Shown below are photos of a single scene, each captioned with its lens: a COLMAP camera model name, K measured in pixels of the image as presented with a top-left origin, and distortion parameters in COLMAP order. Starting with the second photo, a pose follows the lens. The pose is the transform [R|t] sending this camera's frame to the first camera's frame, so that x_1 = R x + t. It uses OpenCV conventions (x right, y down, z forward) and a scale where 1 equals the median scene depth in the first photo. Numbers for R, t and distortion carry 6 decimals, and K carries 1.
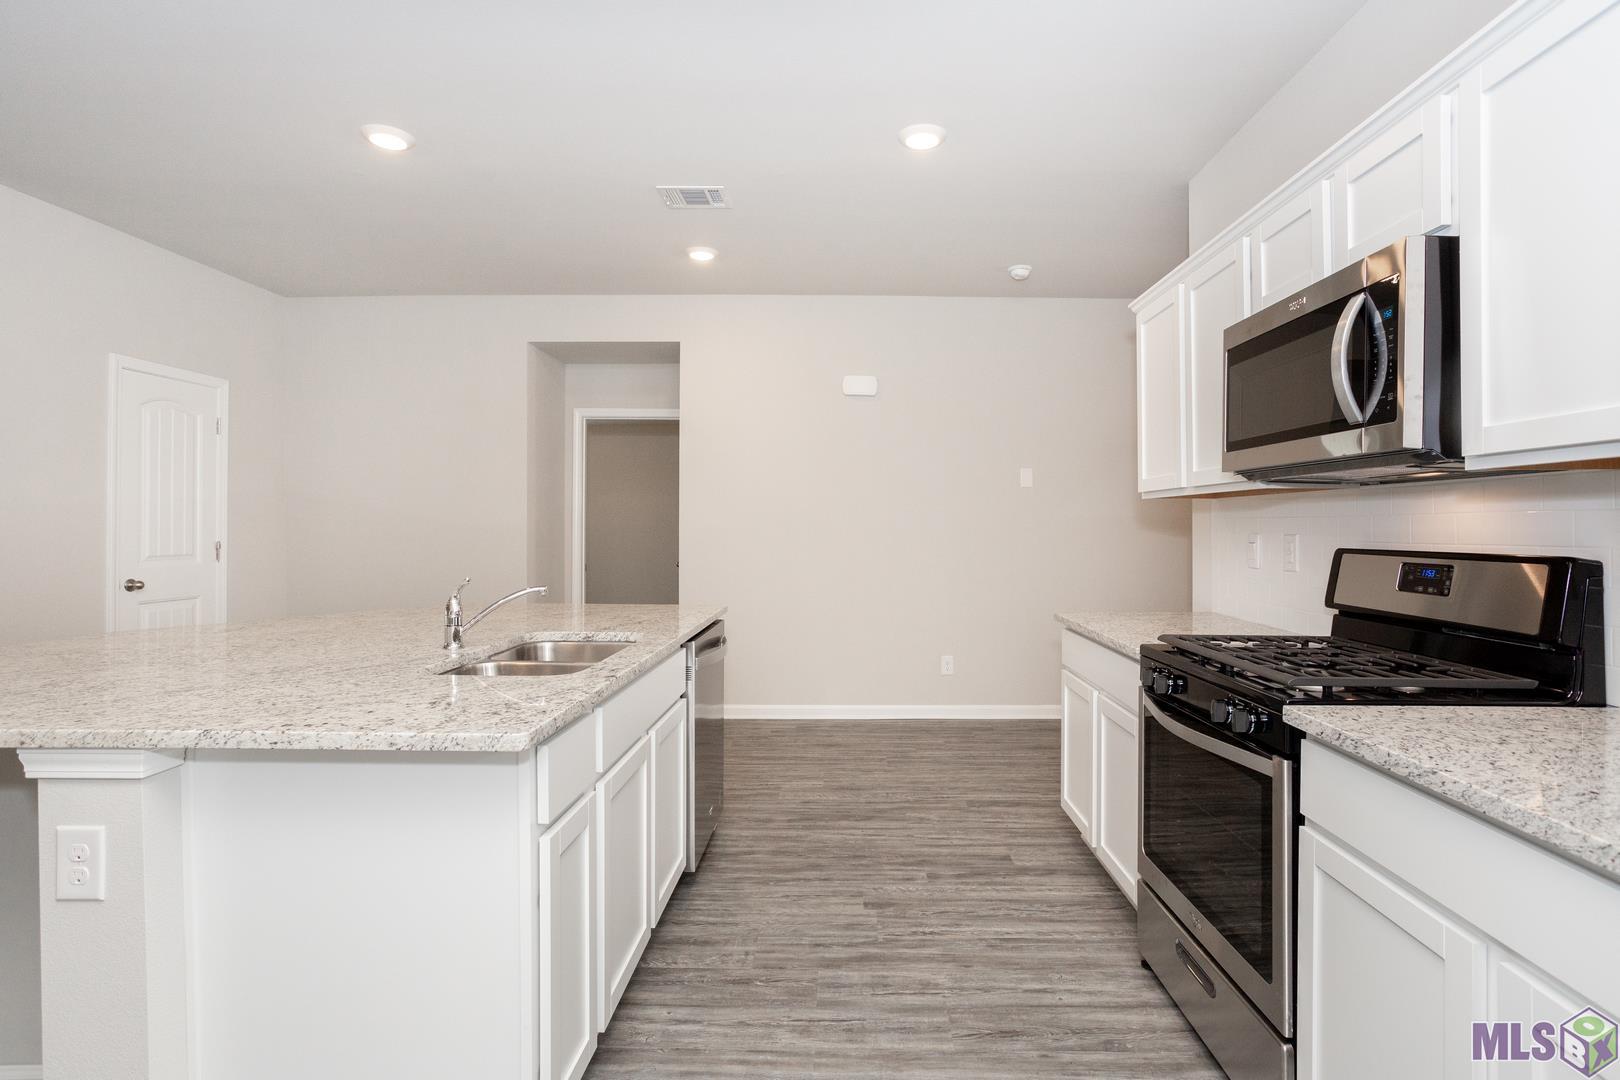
lens RADIAL K [[788.0, 0, 815.3], [0, 788.0, 528.5], [0, 0, 1]] dist [-0.019710, 0.002607]
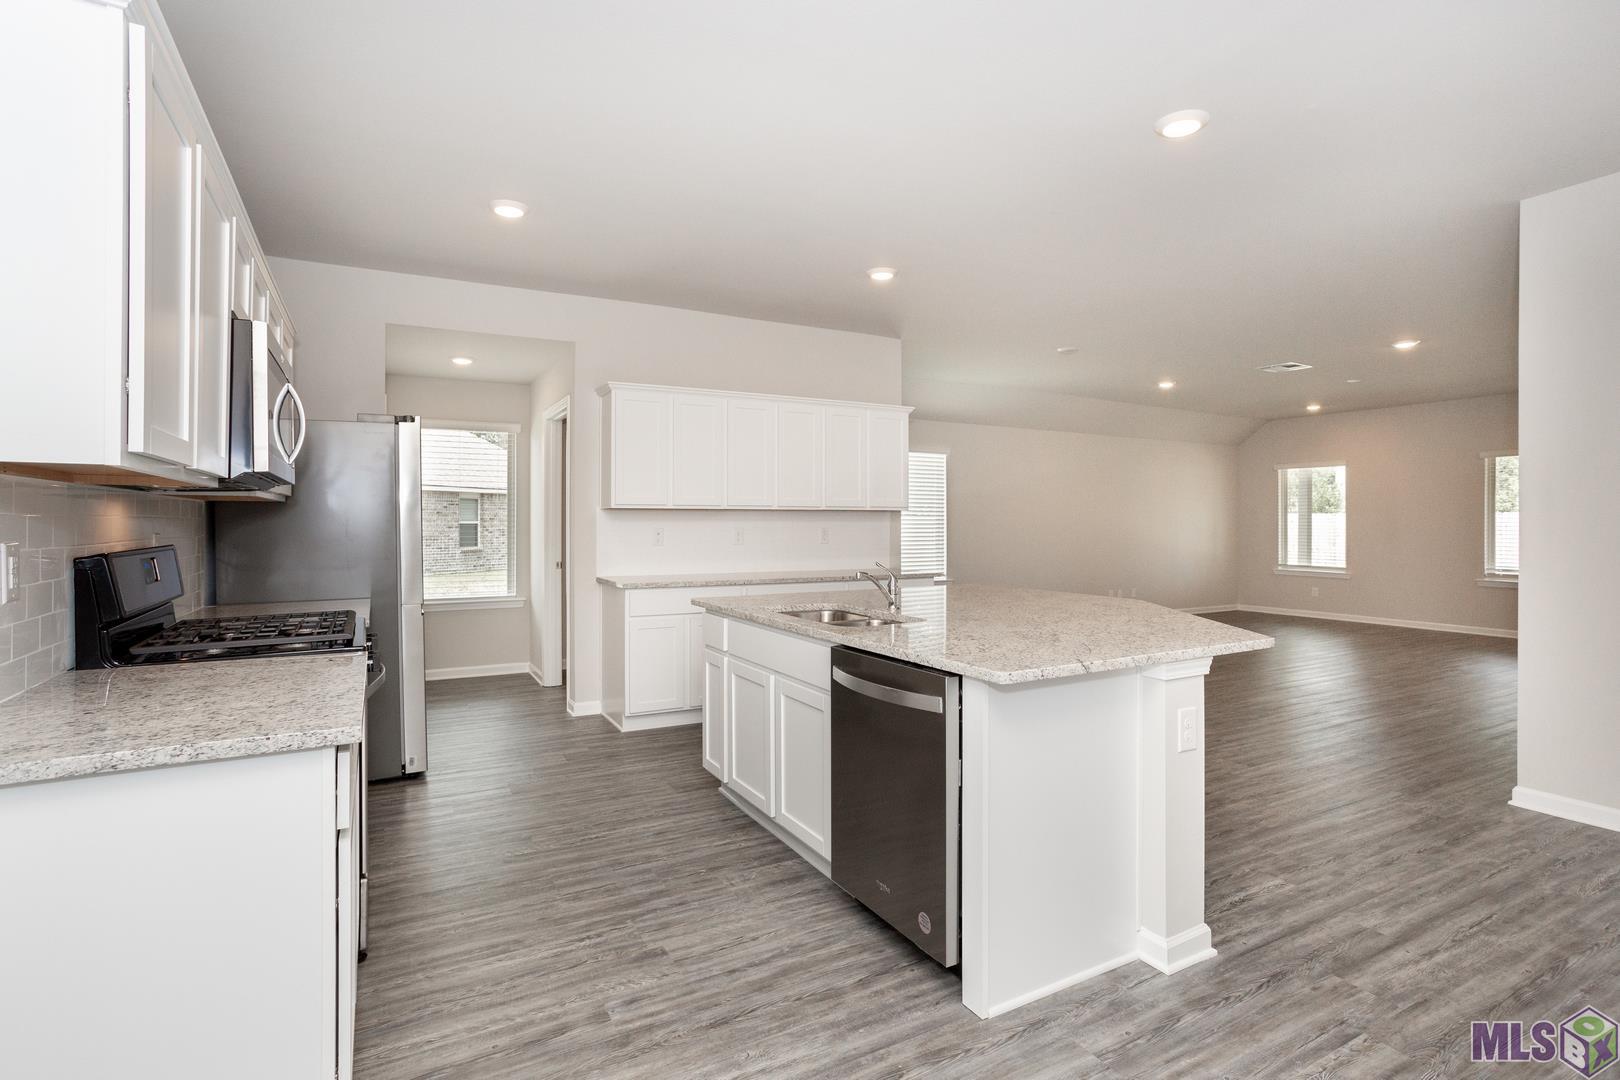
lens RADIAL K [[788.0, 0, 810.0], [0, 788.0, 535.6], [0, 0, 1]] dist [-0.019710, 0.002607]
pose [[-0.853449, 0.000728, -0.521175, 0.411231], [-0.003147, 0.999974, 0.006550, 0.000396], [0.521167, 0.007230, -0.853424, 1.962309]]
